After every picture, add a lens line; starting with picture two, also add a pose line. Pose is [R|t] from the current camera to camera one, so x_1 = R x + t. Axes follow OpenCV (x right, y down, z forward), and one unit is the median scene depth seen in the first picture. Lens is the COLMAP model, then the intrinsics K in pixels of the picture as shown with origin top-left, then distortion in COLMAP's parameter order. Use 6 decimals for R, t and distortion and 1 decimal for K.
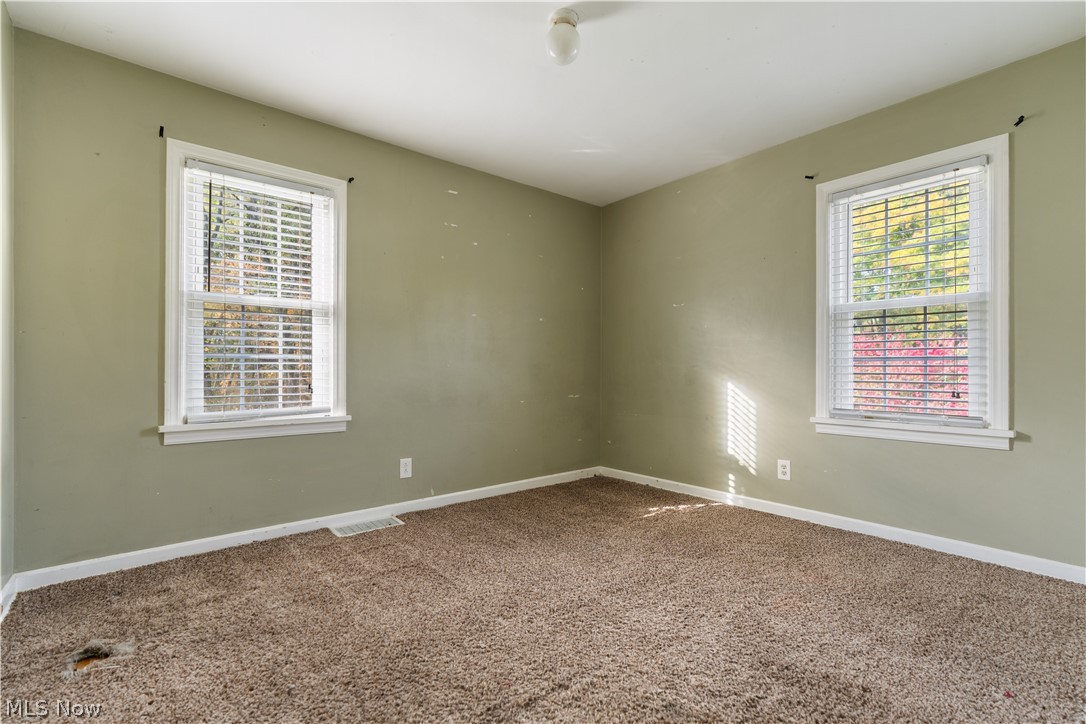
lens RADIAL K [[485.4, 0, 542.4], [0, 485.4, 360.1], [0, 0, 1]] dist [-0.004031, -0.000297]
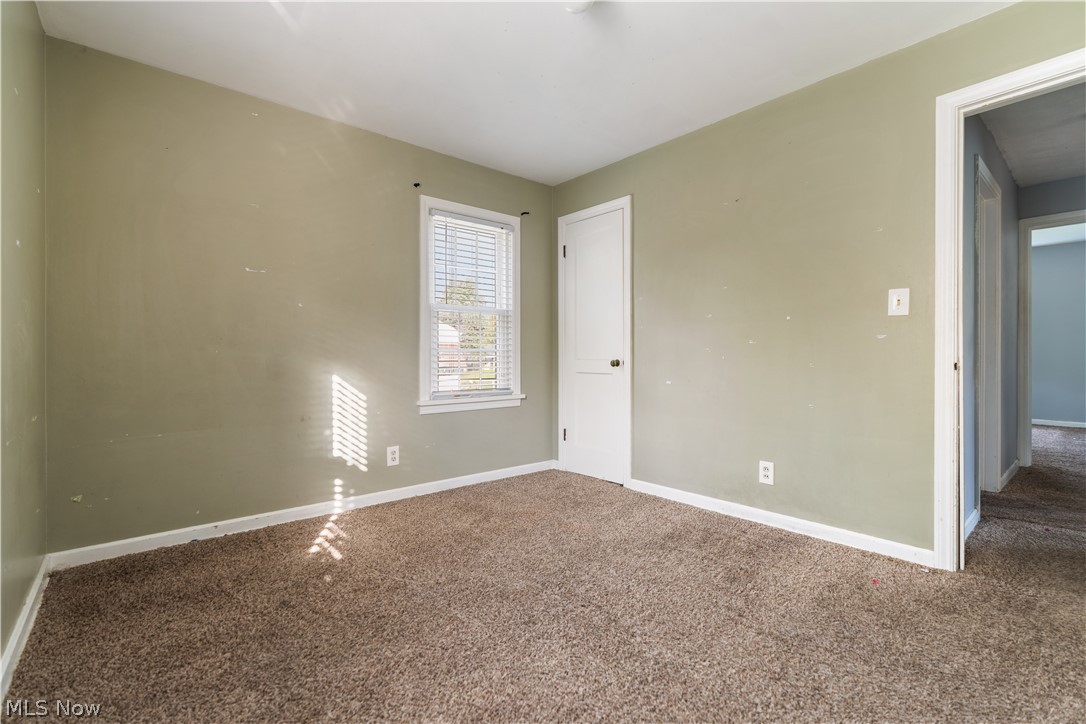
lens RADIAL K [[485.4, 0, 542.4], [0, 485.4, 360.1], [0, 0, 1]] dist [-0.004031, -0.000297]
pose [[-0.013340, -0.008715, 0.999873, -0.514176], [-0.009693, 0.999916, 0.008586, 0.008348], [-0.999864, -0.009578, -0.013424, 0.663911]]
